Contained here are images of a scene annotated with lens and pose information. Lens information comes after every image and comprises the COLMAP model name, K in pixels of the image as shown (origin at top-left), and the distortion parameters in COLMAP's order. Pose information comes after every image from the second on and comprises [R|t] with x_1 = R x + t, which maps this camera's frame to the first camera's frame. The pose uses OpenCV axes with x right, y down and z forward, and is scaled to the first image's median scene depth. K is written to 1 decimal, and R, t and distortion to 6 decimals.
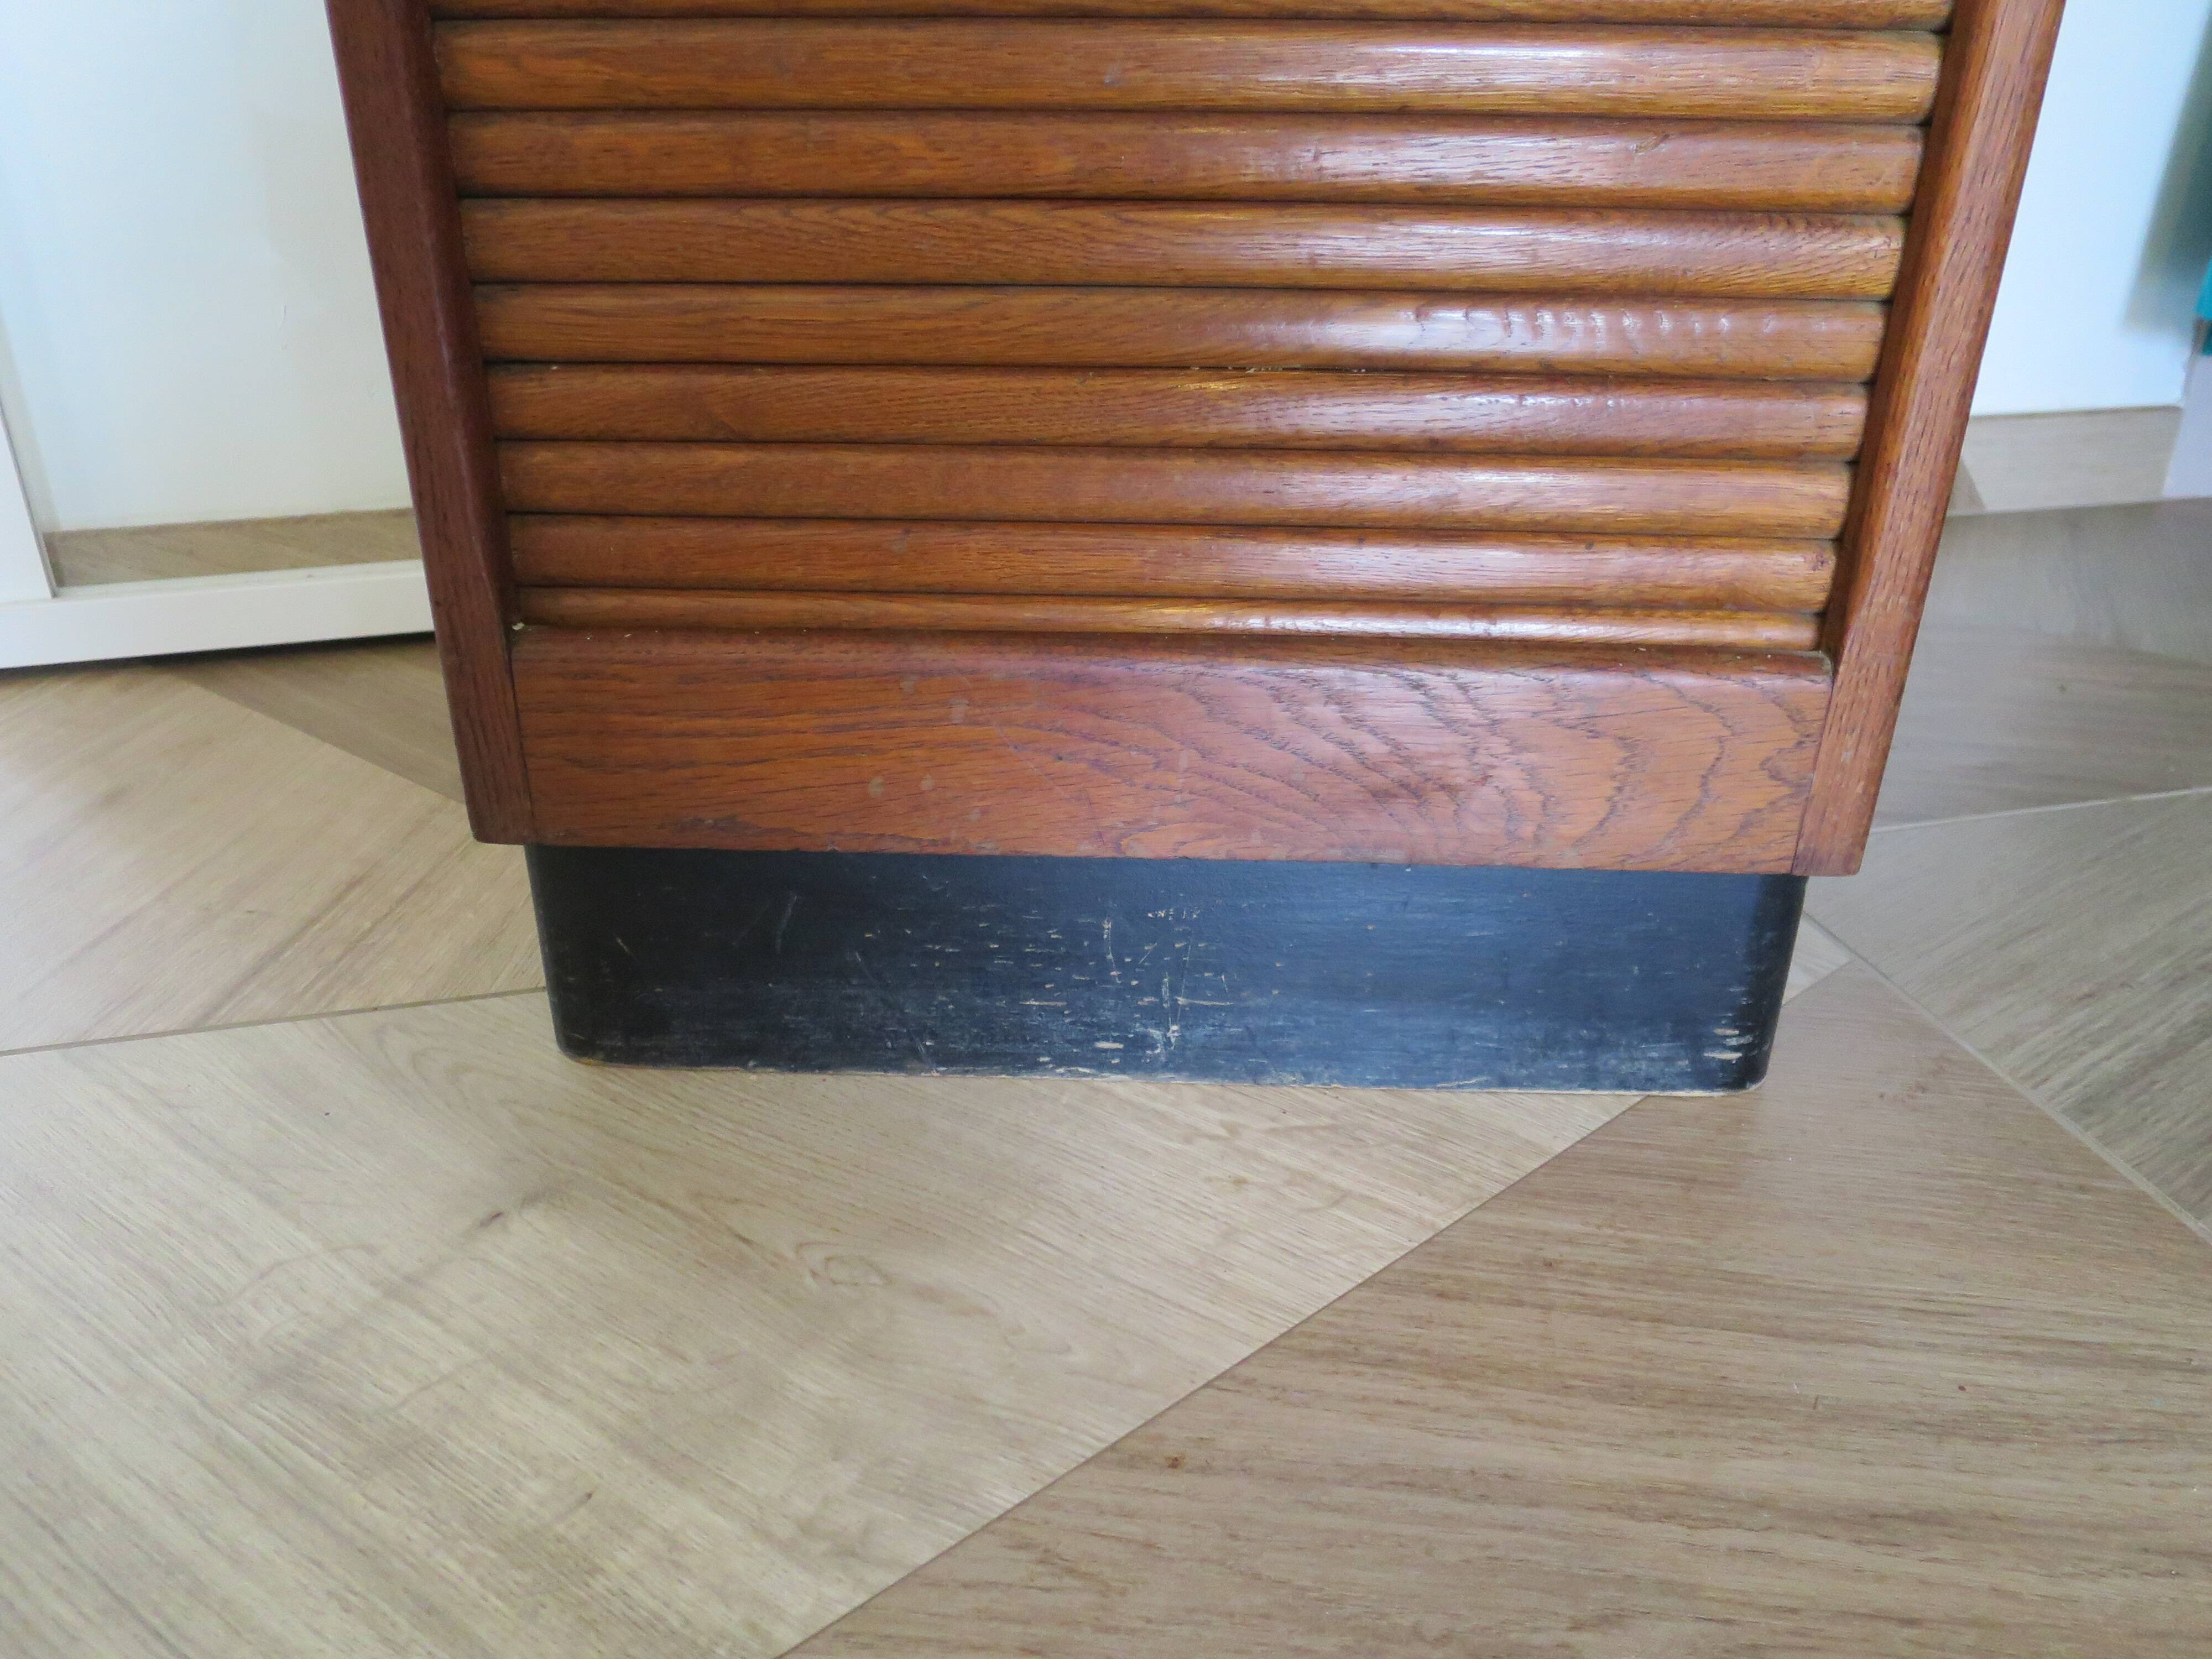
lens RADIAL K [[1667.8, 0, 1105.0], [0, 1667.8, 832.2], [0, 0, 1]] dist [-0.045109, 0.019480]
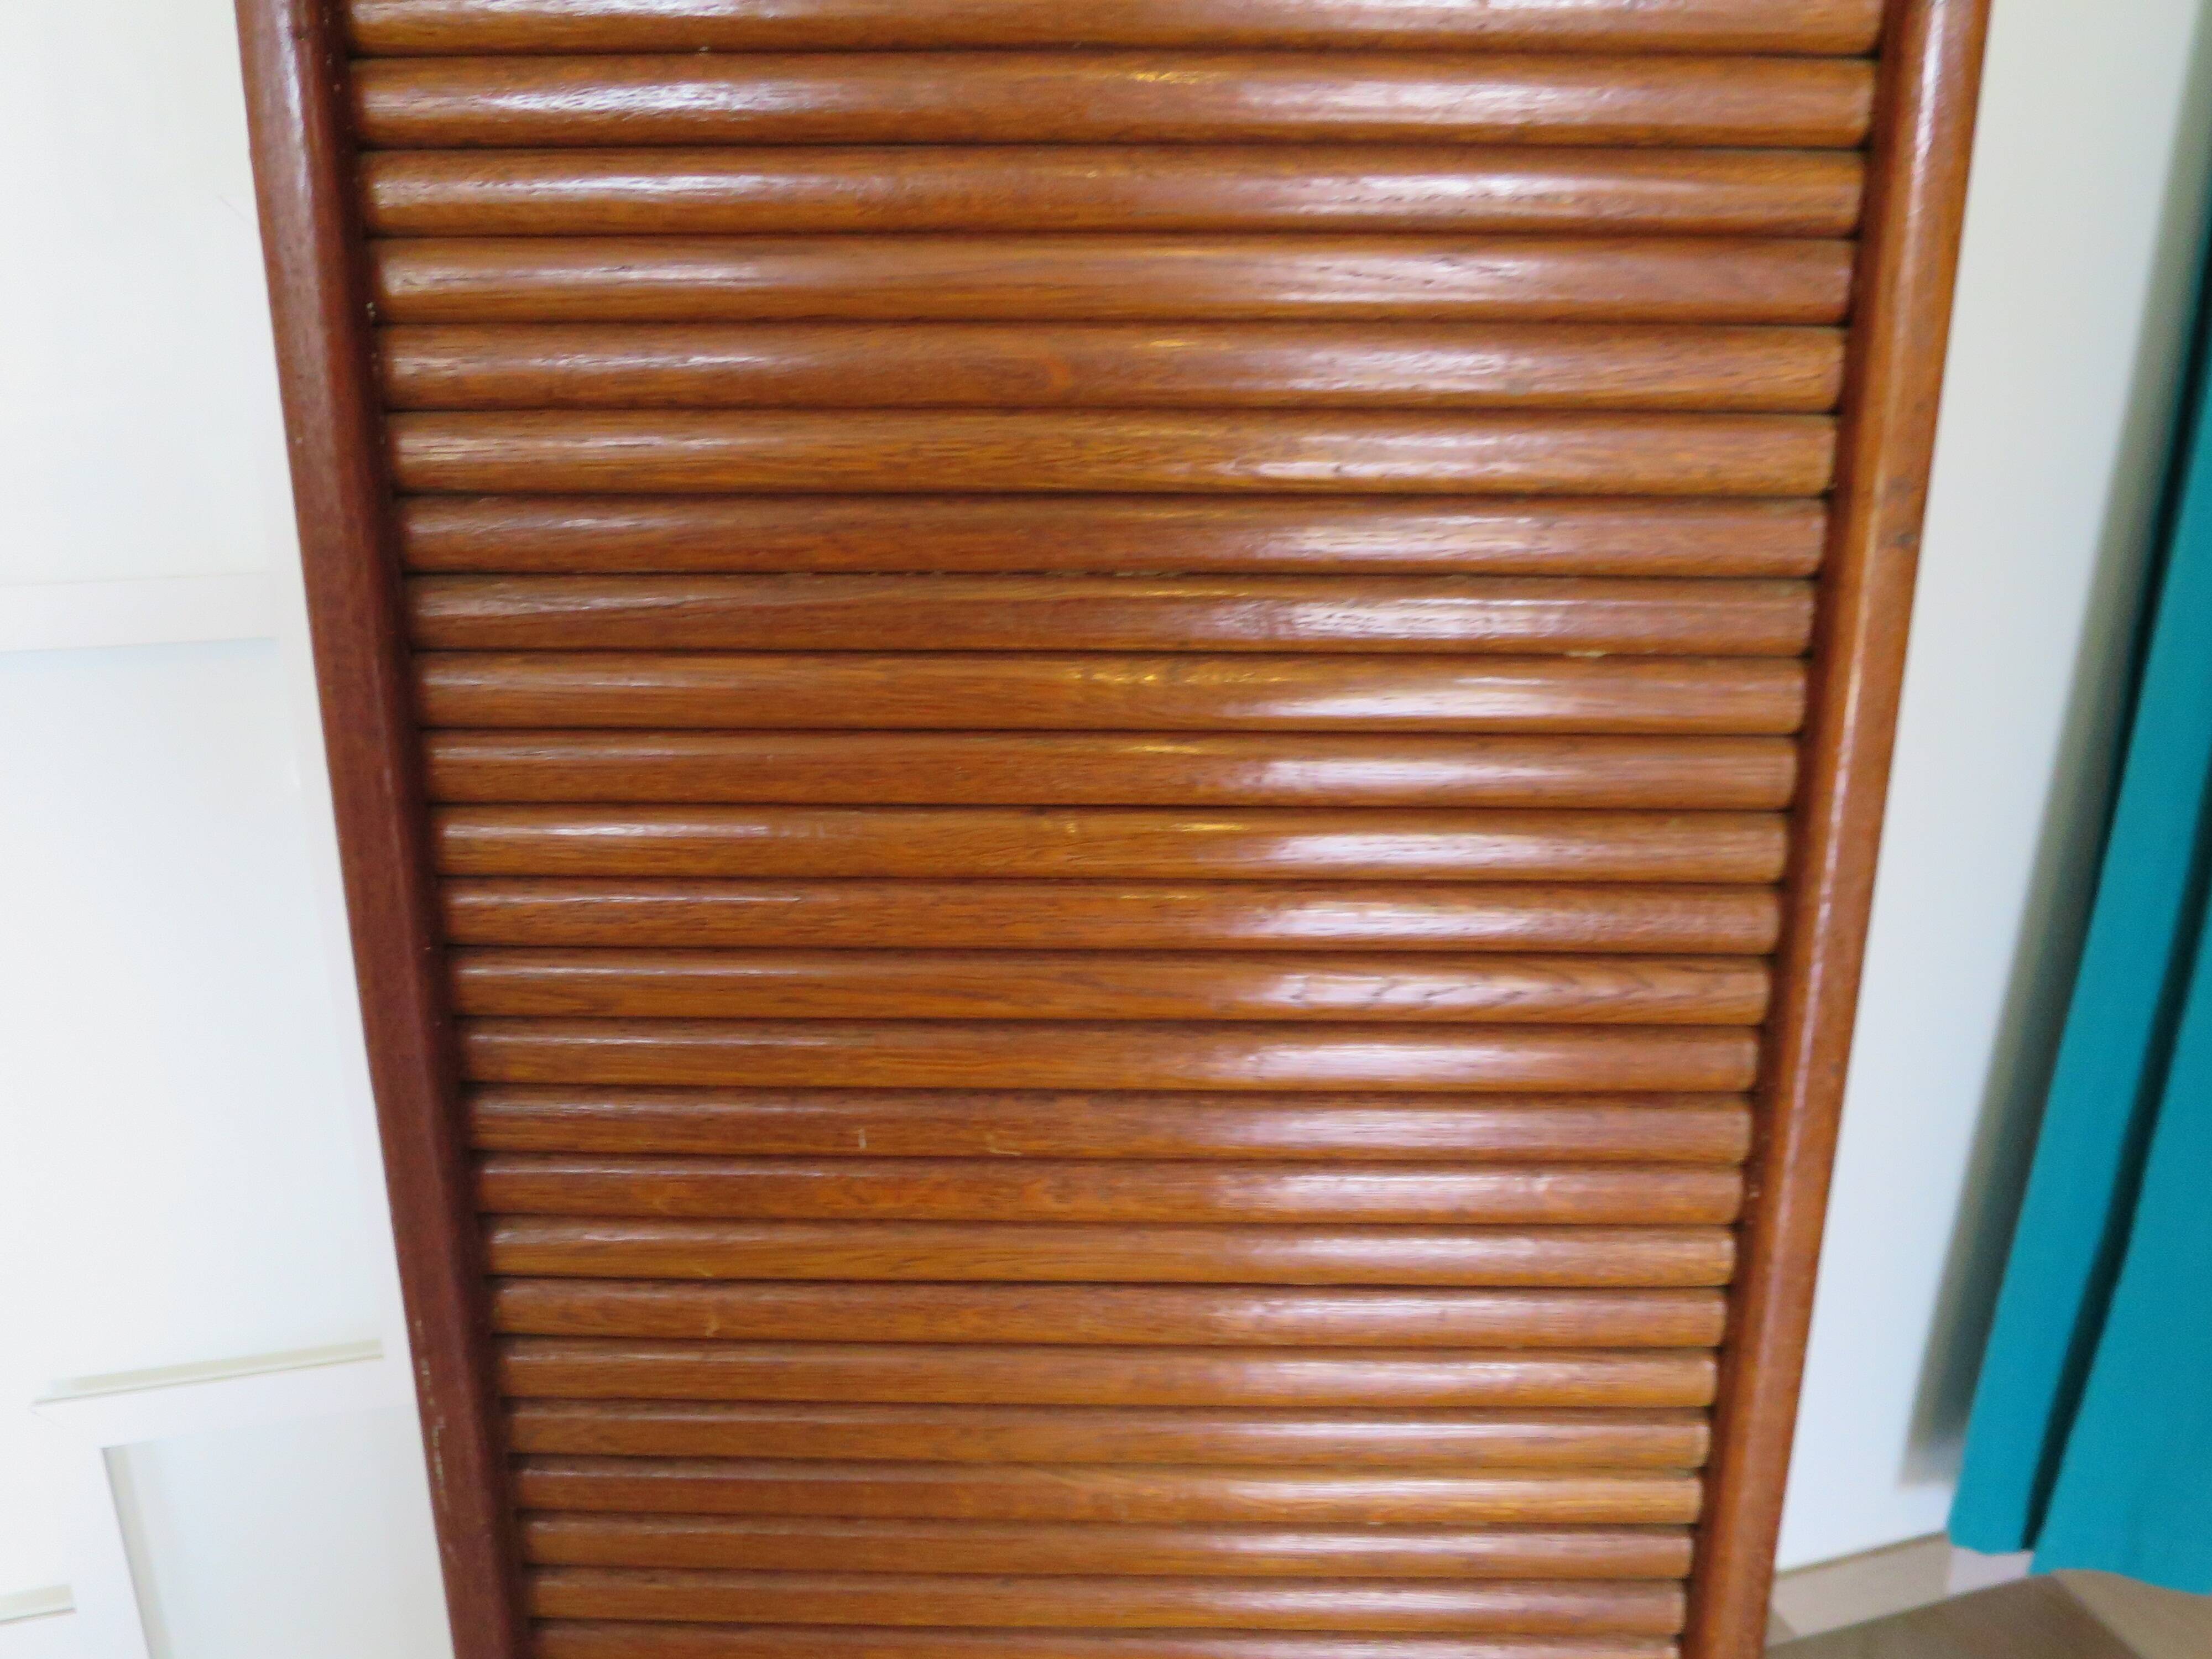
lens RADIAL K [[1591.1, 0, 1151.0], [0, 1591.1, 845.3], [0, 0, 1]] dist [-0.047880, 0.012003]
pose [[0.999821, -0.003870, 0.018500, 0.060179], [0.007030, 0.984727, -0.173963, -1.413689], [-0.017544, 0.174062, 0.984578, -0.627073]]
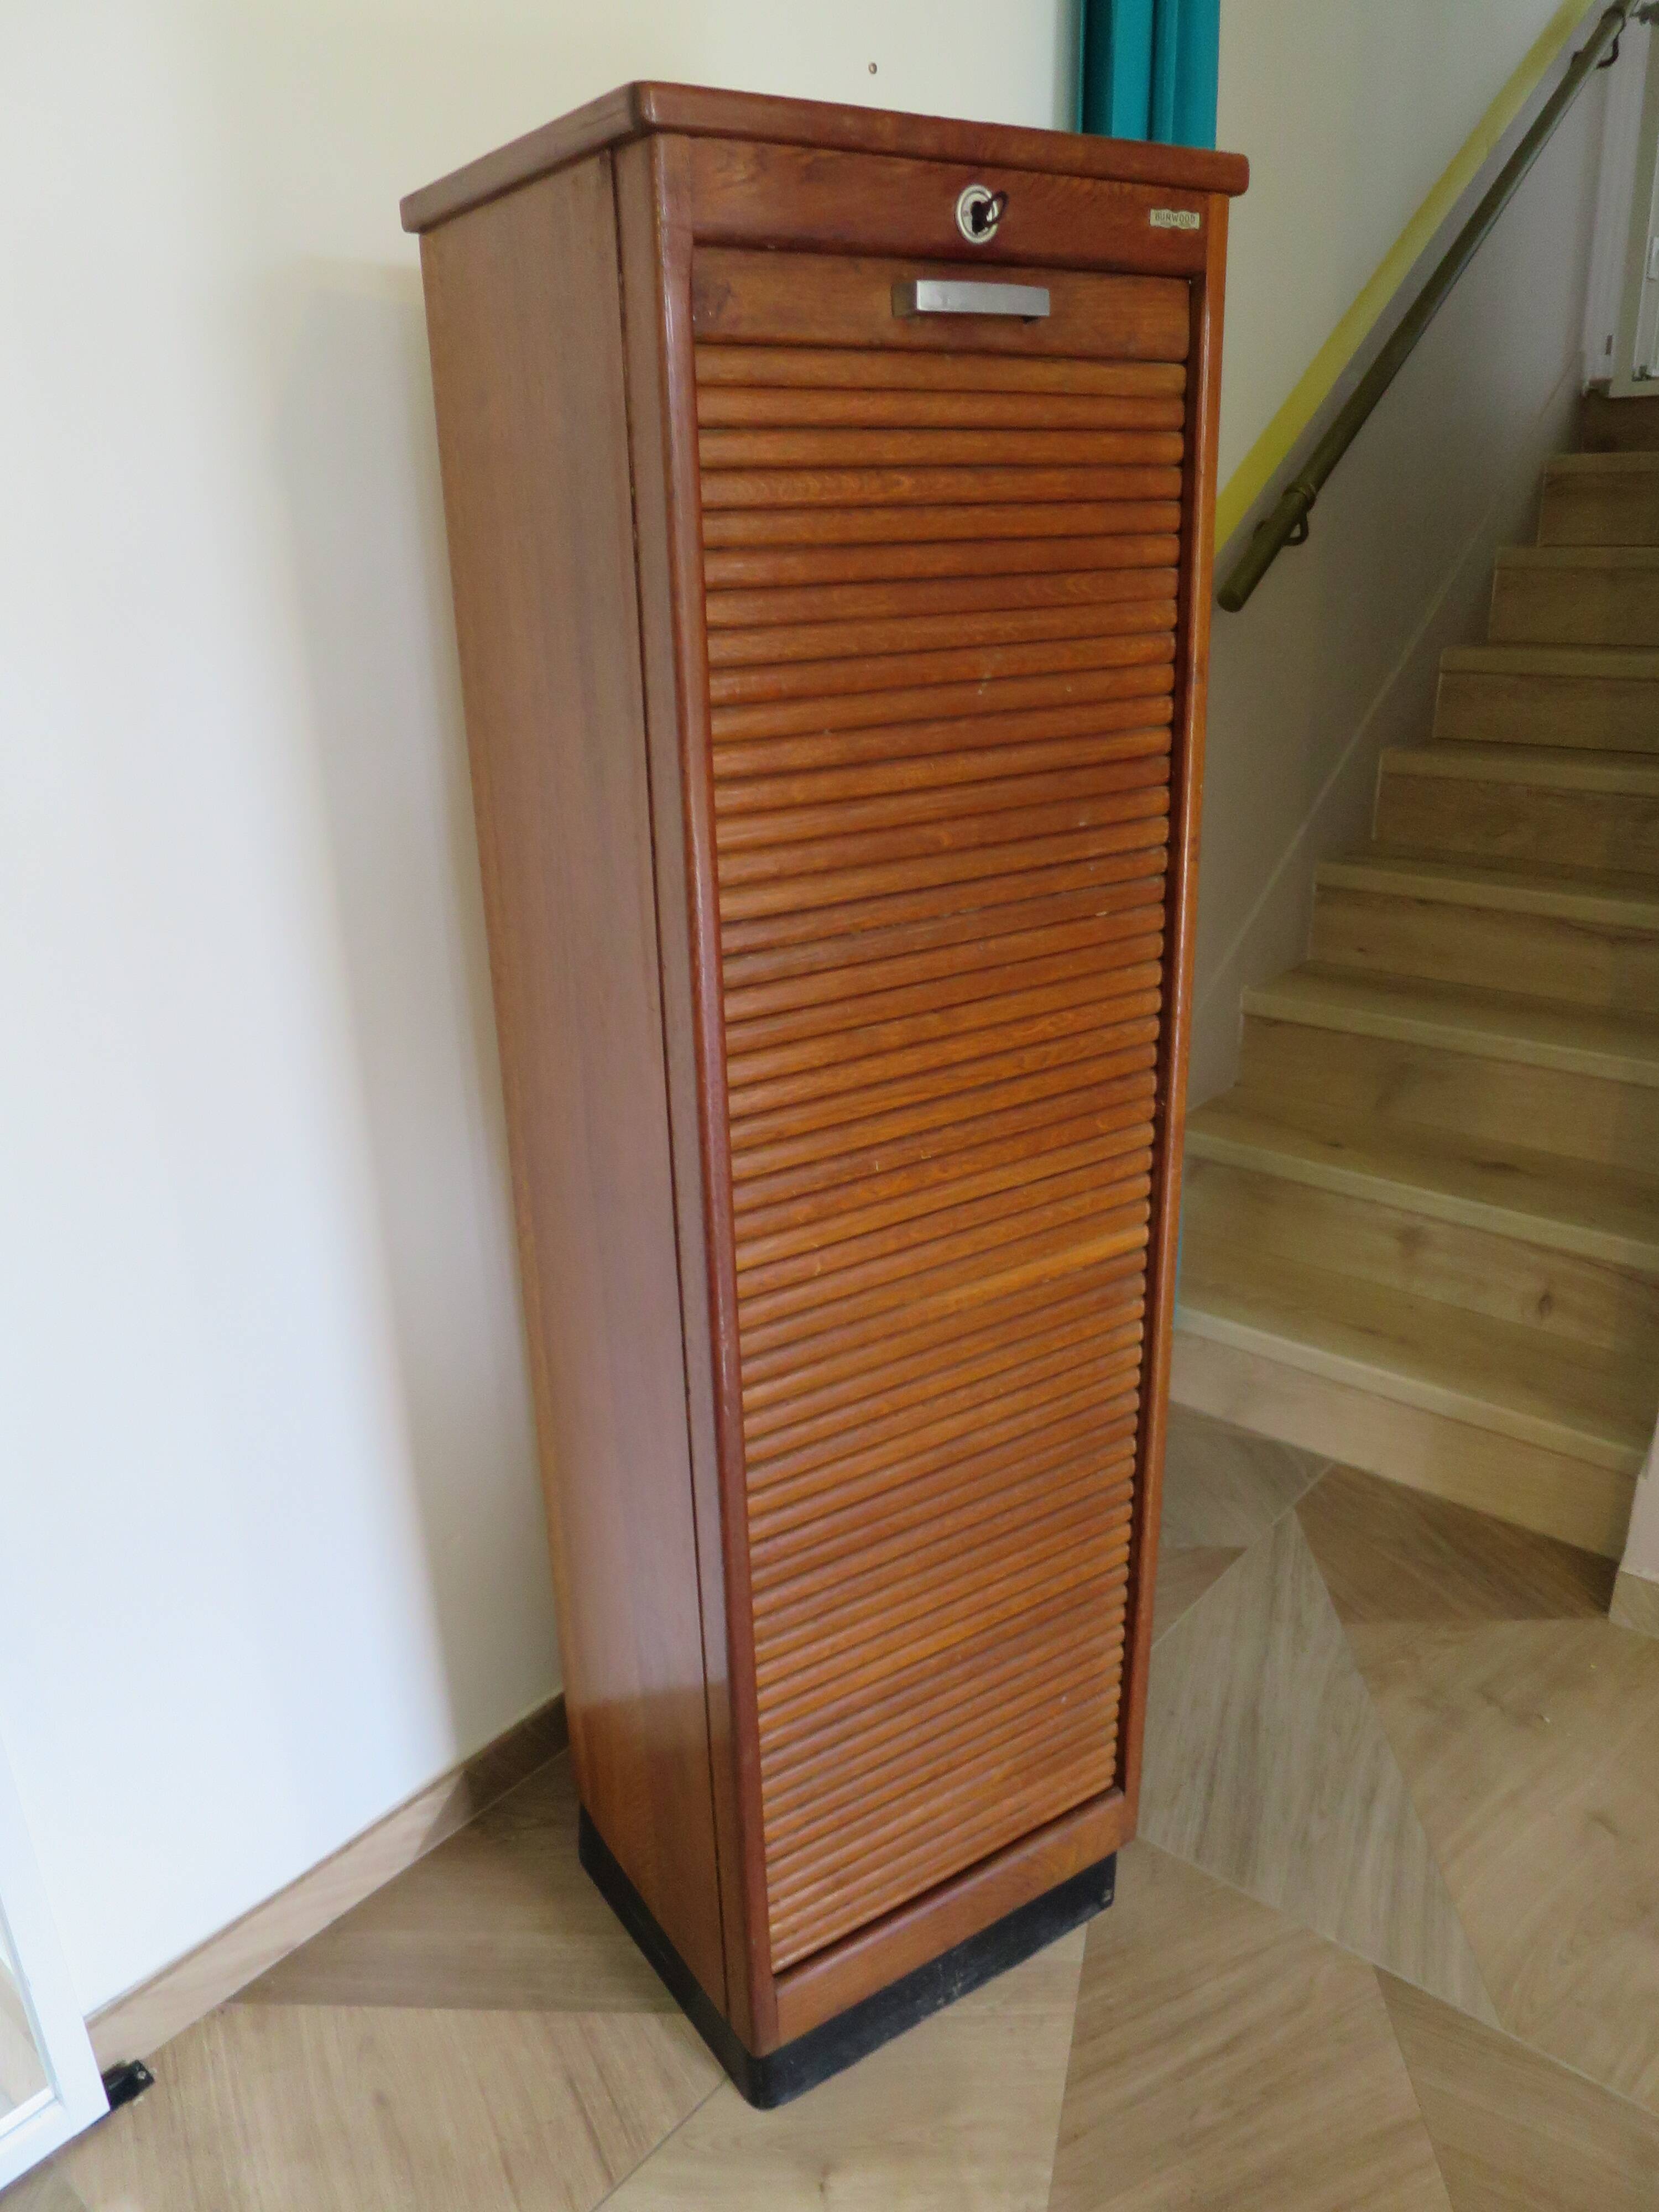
lens RADIAL K [[1591.1, 0, 831.2], [0, 1591.1, 1110.5], [0, 0, 1]] dist [-0.047880, 0.012003]
pose [[0.818300, -0.230304, 0.526636, -1.329035], [0.282339, 0.959121, -0.019271, -1.457703], [-0.500669, 0.164460, 0.849872, -1.544941]]
